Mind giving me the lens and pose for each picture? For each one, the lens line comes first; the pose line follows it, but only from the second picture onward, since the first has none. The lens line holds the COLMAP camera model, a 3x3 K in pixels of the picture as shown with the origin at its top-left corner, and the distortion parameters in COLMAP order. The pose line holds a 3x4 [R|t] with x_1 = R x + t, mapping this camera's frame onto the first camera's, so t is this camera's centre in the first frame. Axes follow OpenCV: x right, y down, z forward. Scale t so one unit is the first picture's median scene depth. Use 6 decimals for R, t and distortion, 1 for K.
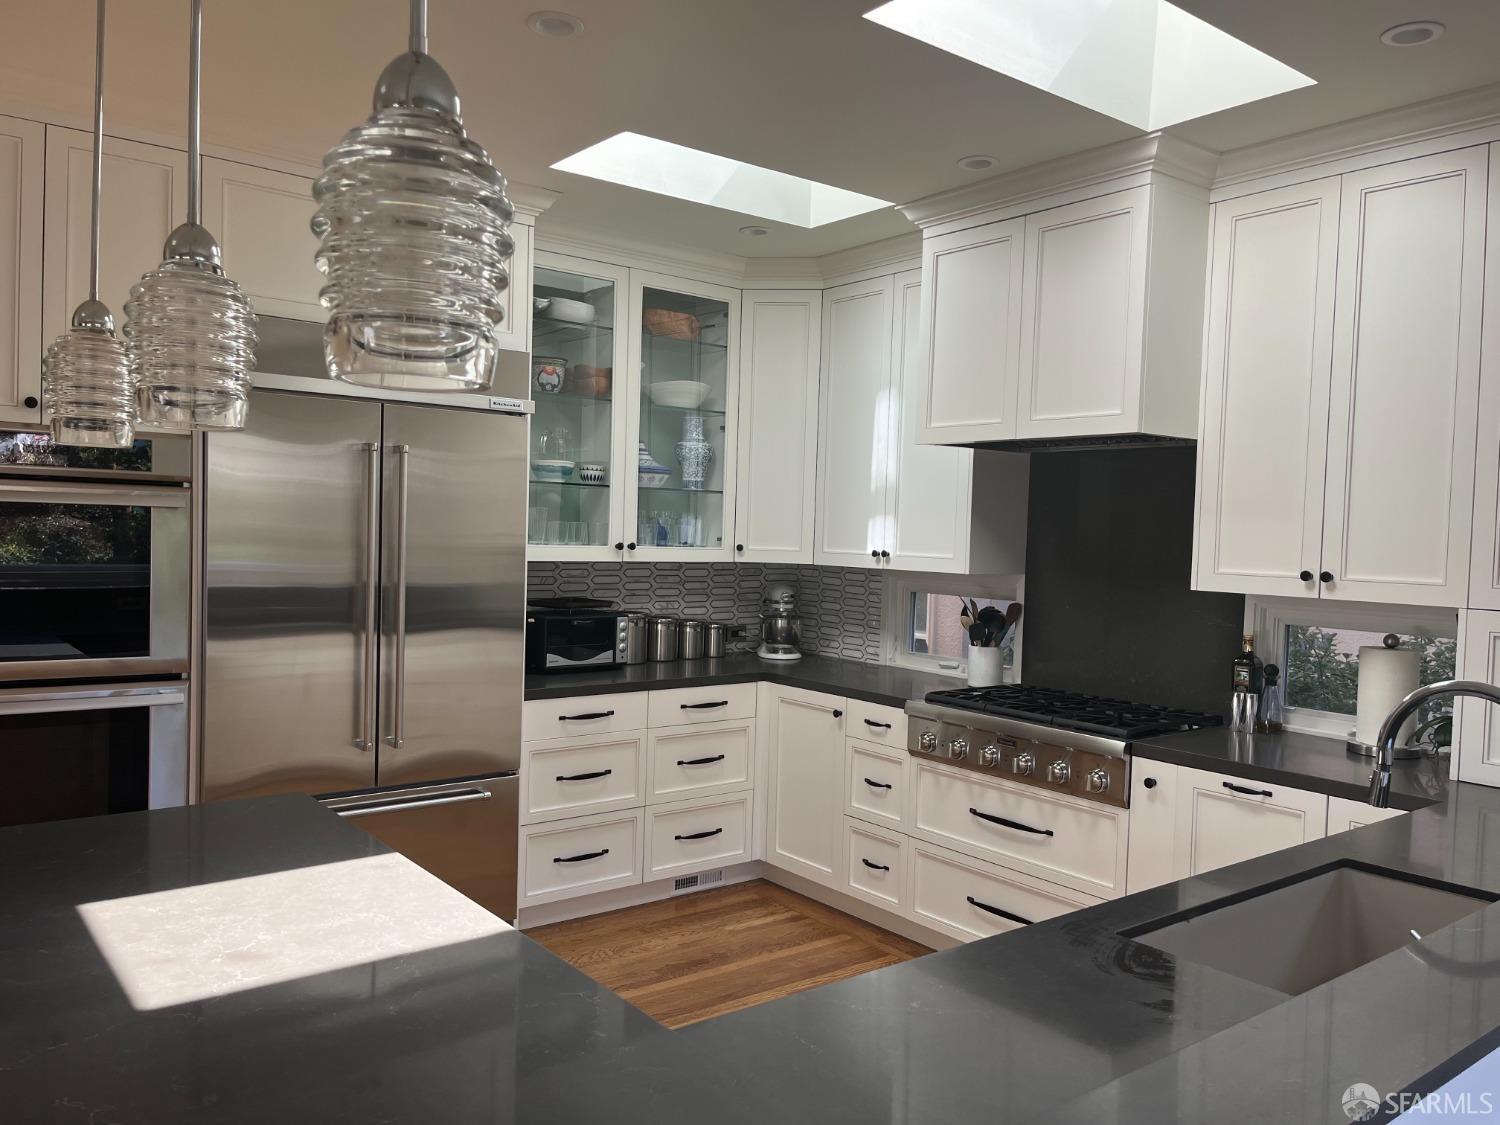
lens RADIAL K [[1130.4, 0, 748.4], [0, 1130.4, 564.6], [0, 0, 1]] dist [0.052681, -0.000765]
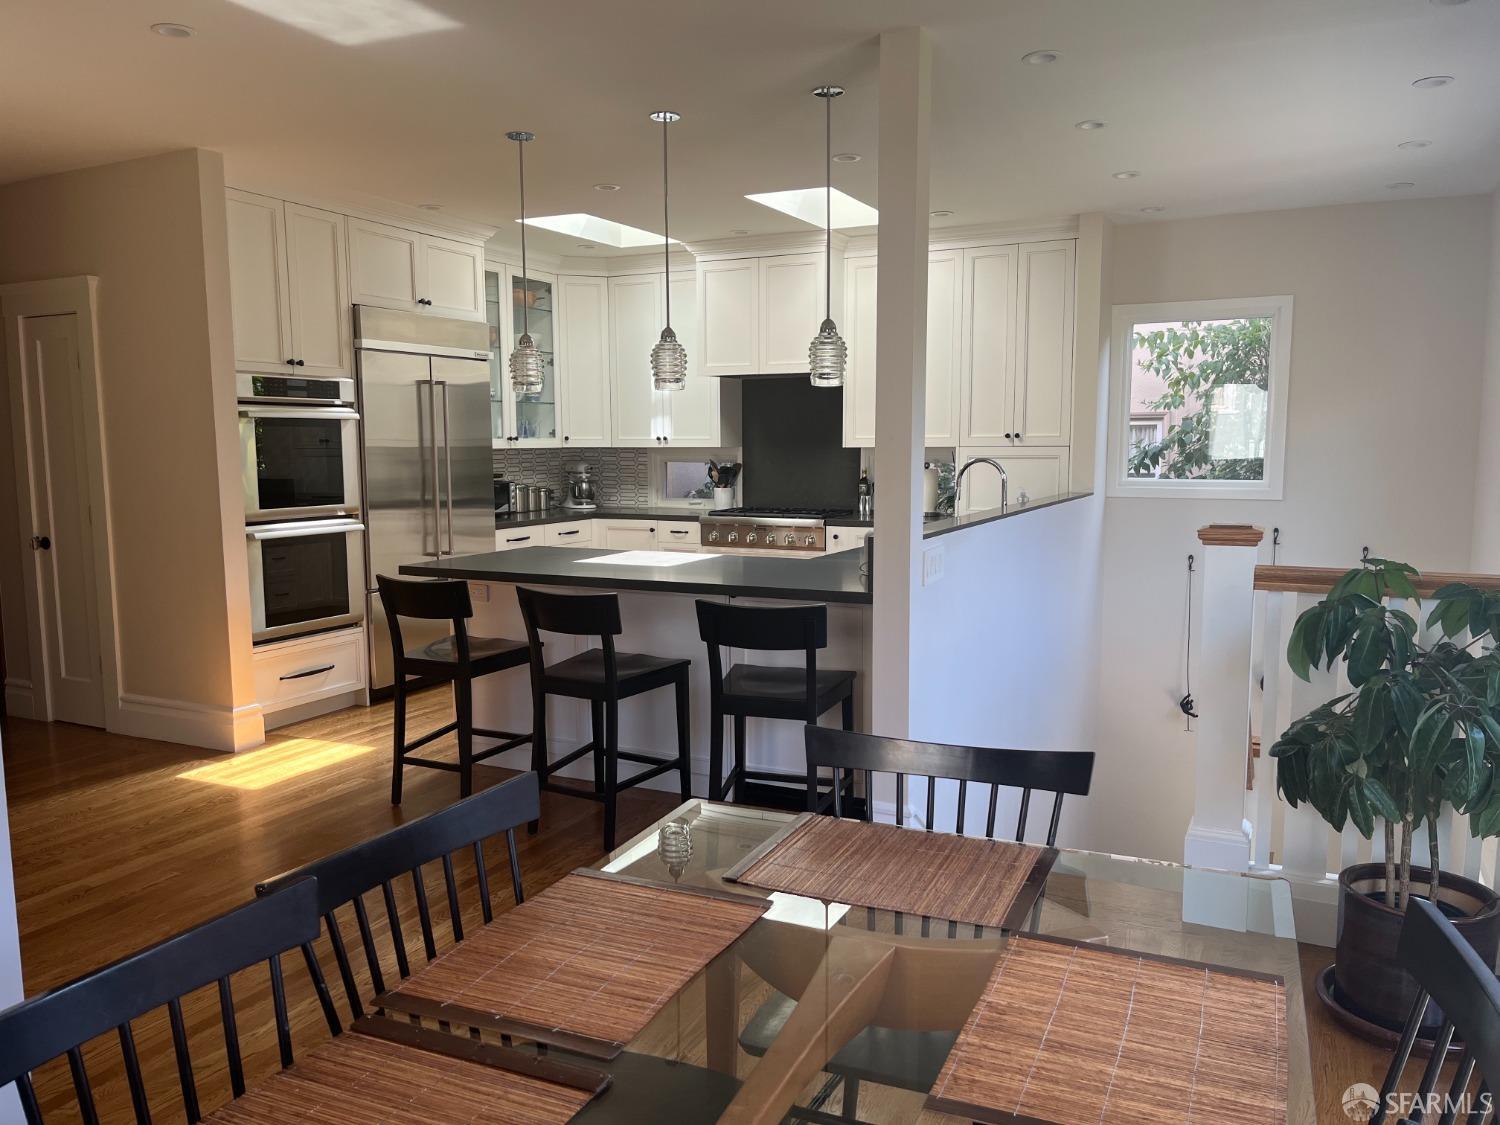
lens RADIAL K [[1130.4, 0, 754.8], [0, 1130.4, 565.3], [0, 0, 1]] dist [0.052681, -0.000765]
pose [[0.893754, -0.081132, 0.441159, -0.526338], [0.044184, 0.994647, 0.093409, 0.027400], [-0.446376, -0.063993, 0.892555, -0.607695]]
